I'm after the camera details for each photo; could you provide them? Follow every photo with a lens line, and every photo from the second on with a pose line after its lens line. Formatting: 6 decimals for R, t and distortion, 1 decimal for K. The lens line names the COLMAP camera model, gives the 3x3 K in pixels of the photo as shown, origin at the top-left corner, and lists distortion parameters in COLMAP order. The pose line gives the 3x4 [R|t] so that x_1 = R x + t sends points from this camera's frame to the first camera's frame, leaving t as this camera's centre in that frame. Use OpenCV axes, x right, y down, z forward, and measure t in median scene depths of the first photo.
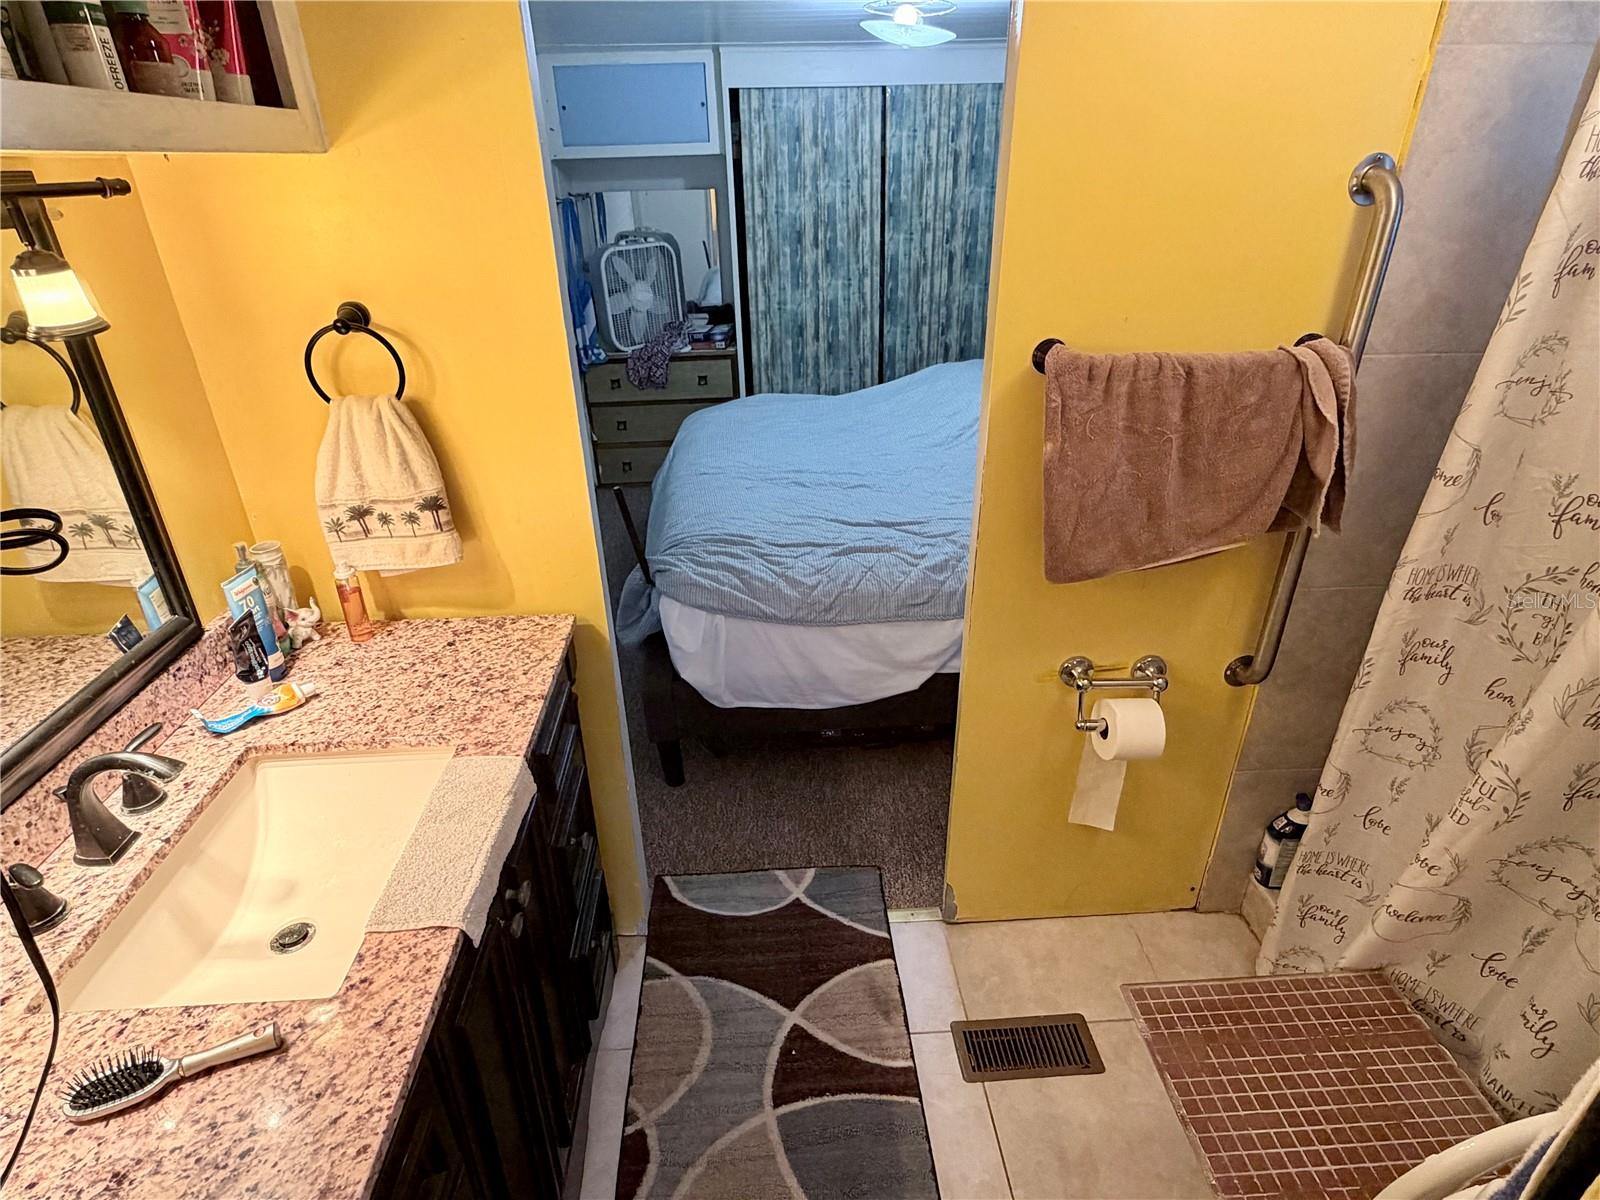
lens RADIAL K [[868.8, 0, 800.6], [0, 868.8, 607.4], [0, 0, 1]] dist [-0.005643, 0.002919]
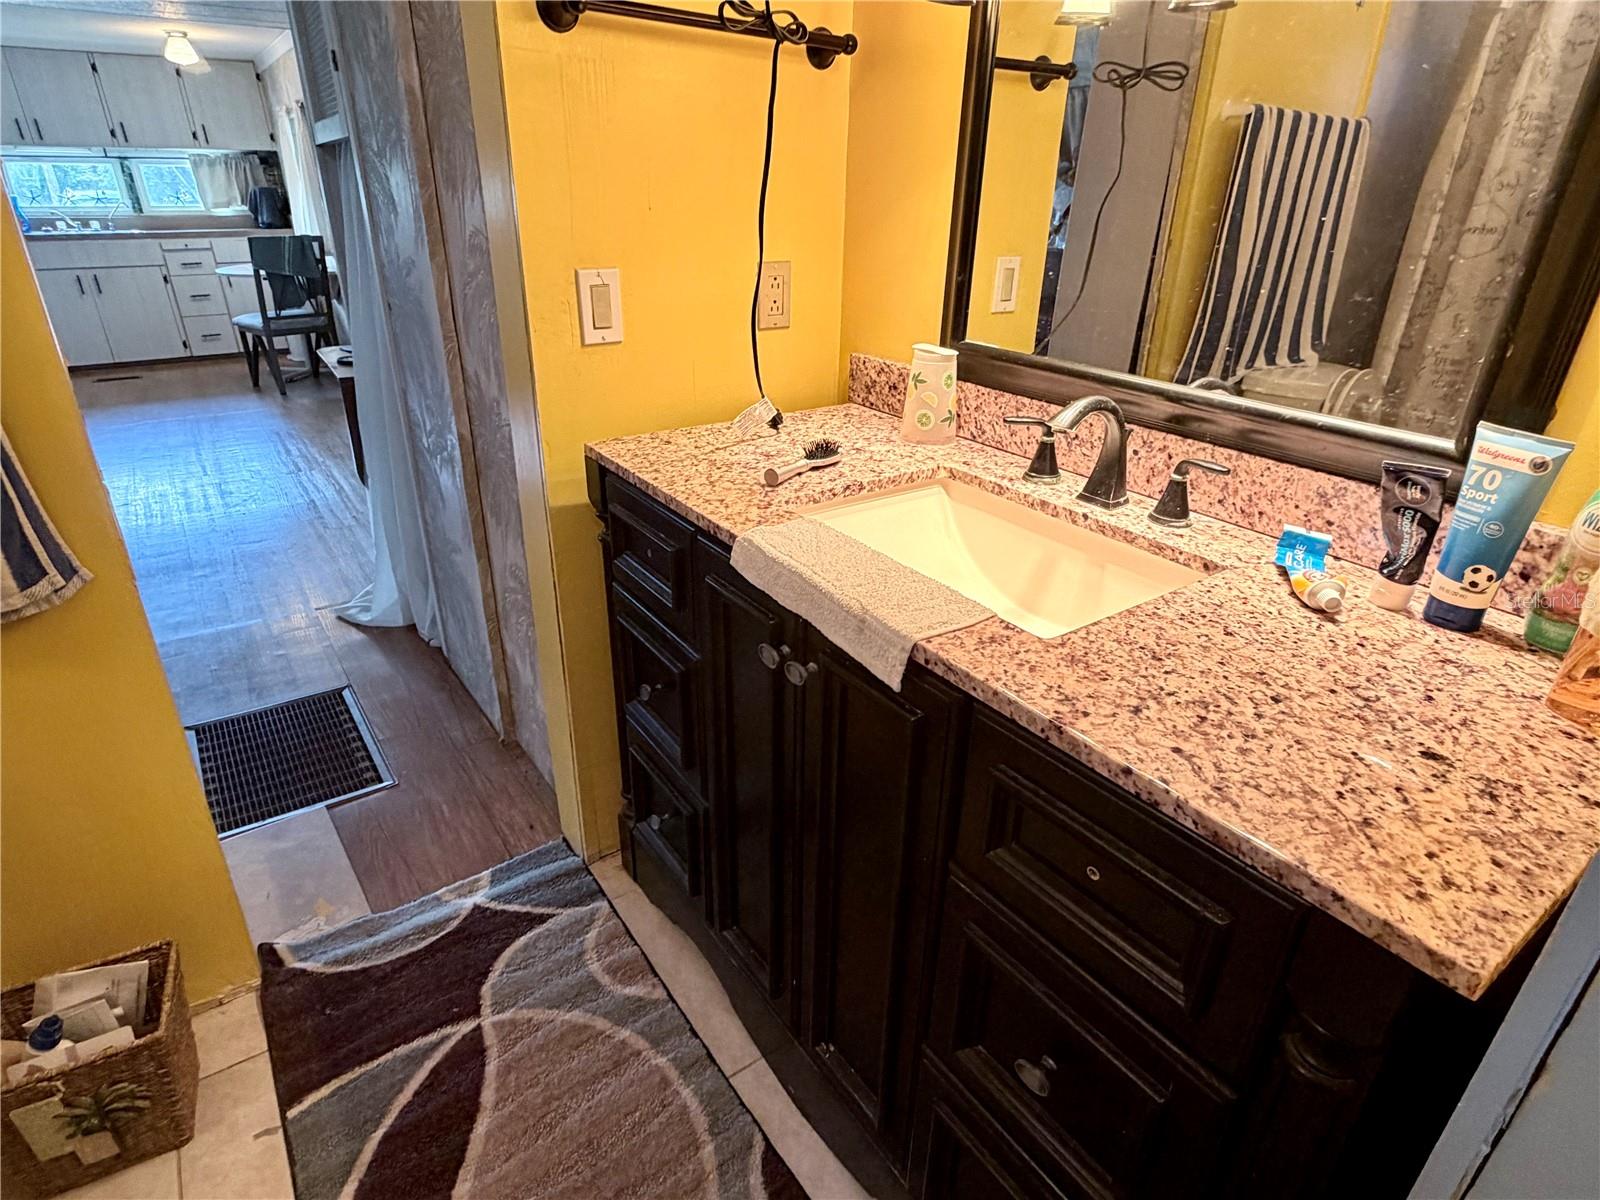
lens RADIAL K [[868.8, 0, 790.7], [0, 868.8, 605.0], [0, 0, 1]] dist [-0.005643, 0.002919]
pose [[-0.852646, 0.228333, -0.469956, 0.058011], [-0.244510, 0.620516, 0.745101, -0.311113], [0.461746, 0.750216, -0.473250, 1.287898]]
